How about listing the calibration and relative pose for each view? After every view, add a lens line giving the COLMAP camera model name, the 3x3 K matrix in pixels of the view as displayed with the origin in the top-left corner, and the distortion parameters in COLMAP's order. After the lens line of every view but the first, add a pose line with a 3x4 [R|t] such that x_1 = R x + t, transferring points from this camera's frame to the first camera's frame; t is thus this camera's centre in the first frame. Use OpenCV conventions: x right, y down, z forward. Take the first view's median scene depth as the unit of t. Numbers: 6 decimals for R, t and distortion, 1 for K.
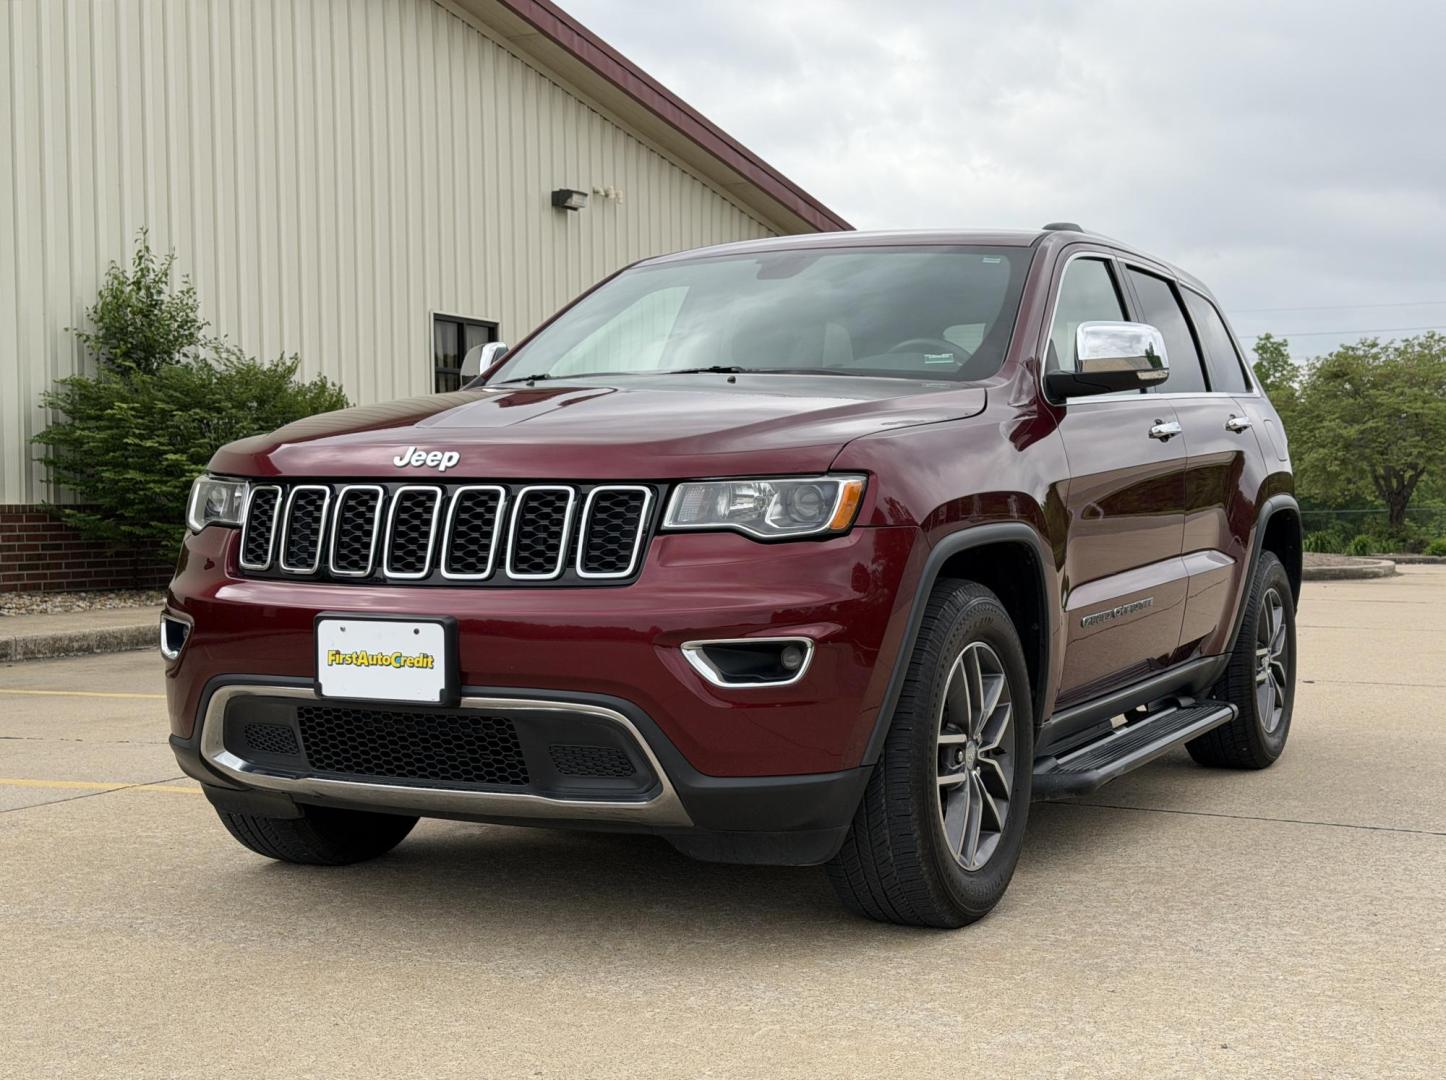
lens RADIAL K [[2220.3, 0, 723.0], [0, 2220.3, 540.0], [0, 0, 1]] dist [0.004137, -0.007760]
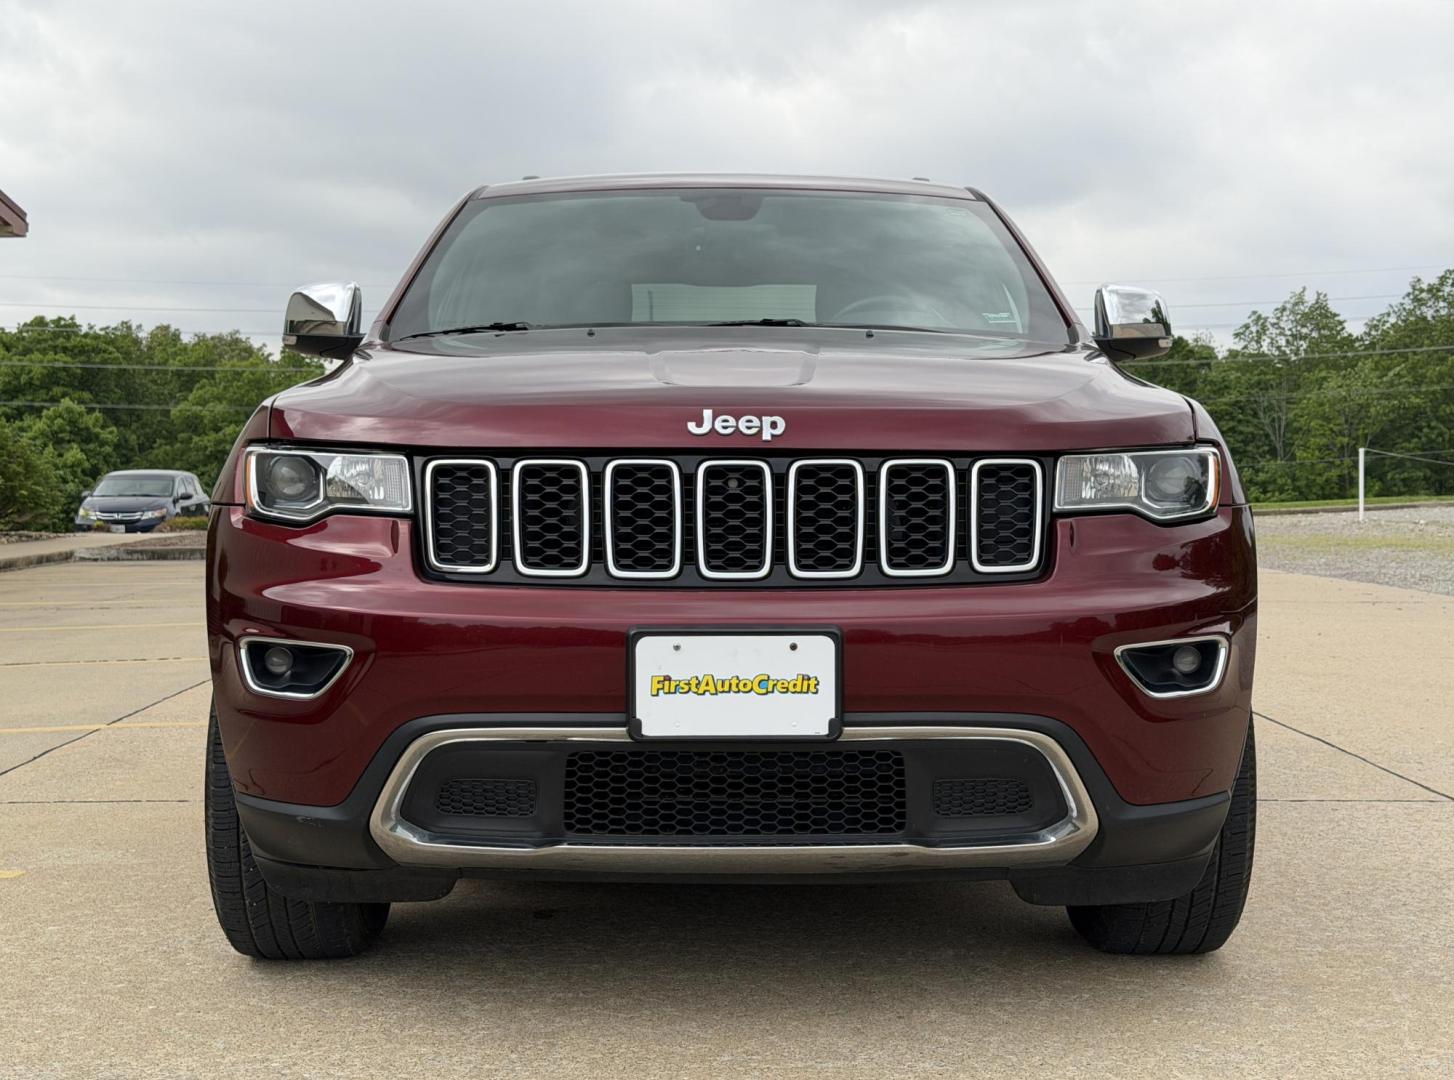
lens RADIAL K [[2128.8, 0, 727.0], [0, 2128.8, 540.0], [0, 0, 1]] dist [0.054591, 0.003160]
pose [[0.885809, -0.018488, 0.463682, -0.500081], [0.012237, 0.999789, 0.016487, -0.008792], [-0.463889, -0.008930, 0.885848, 0.347087]]
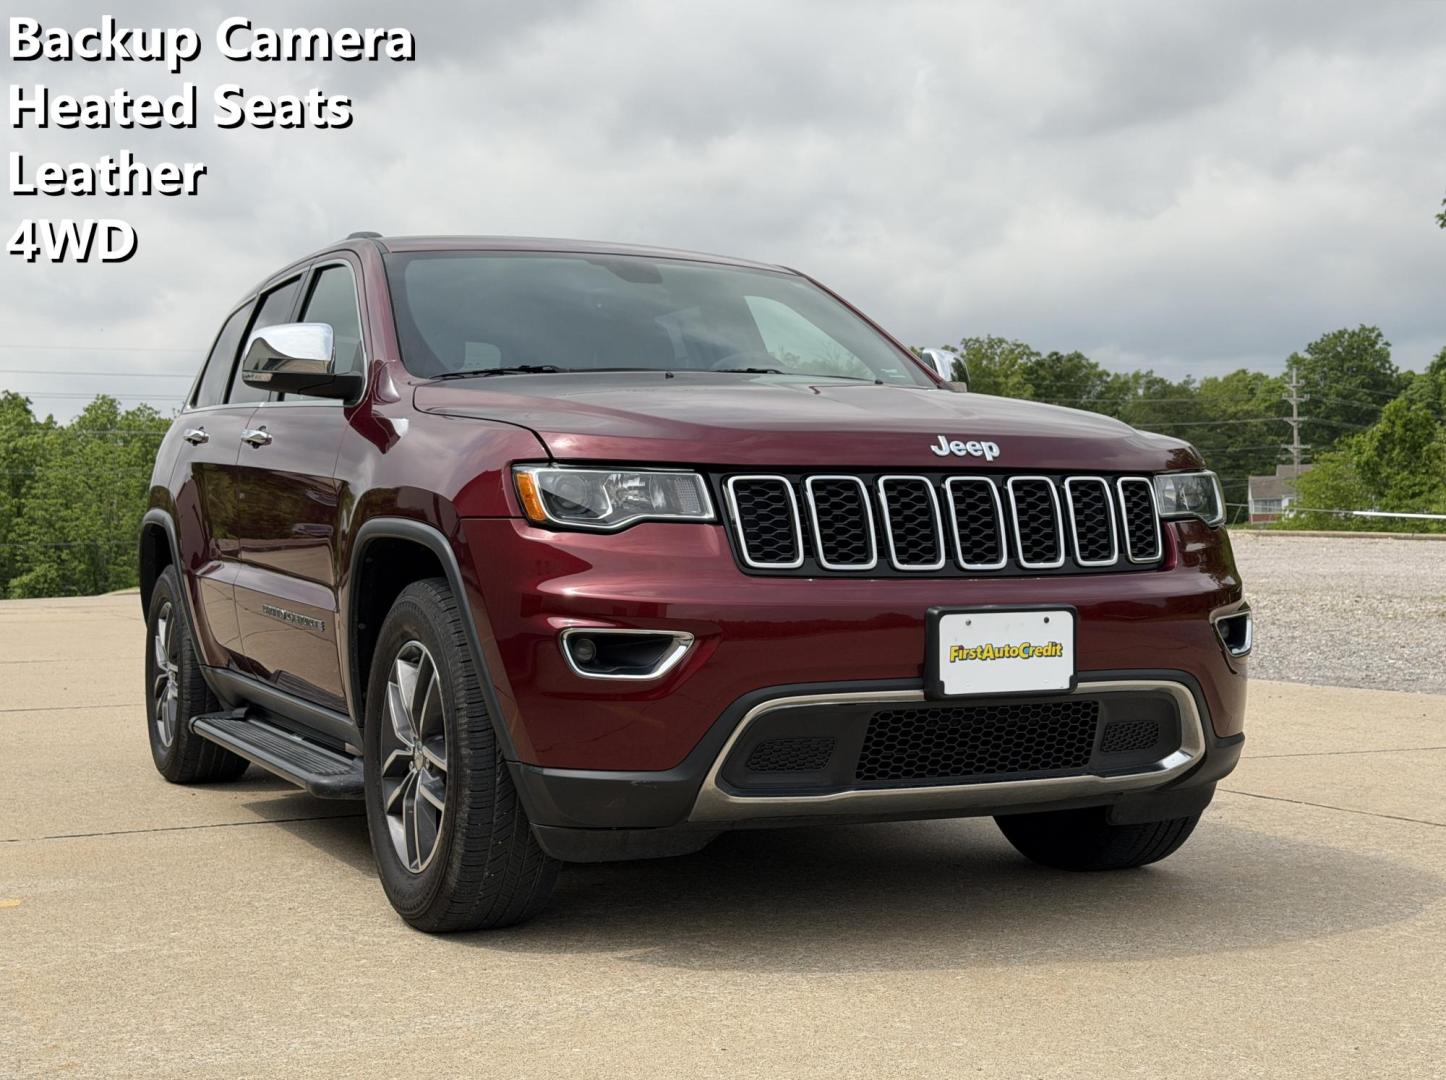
lens RADIAL K [[2128.7, 0, 723.0], [0, 2128.7, 540.0], [0, 0, 1]] dist [0.092447, -0.009574]
pose [[0.608037, -0.009725, 0.793849, -0.978283], [0.026328, 0.999622, -0.007919, 0.008835], [-0.793472, 0.025715, 0.608063, 0.527694]]
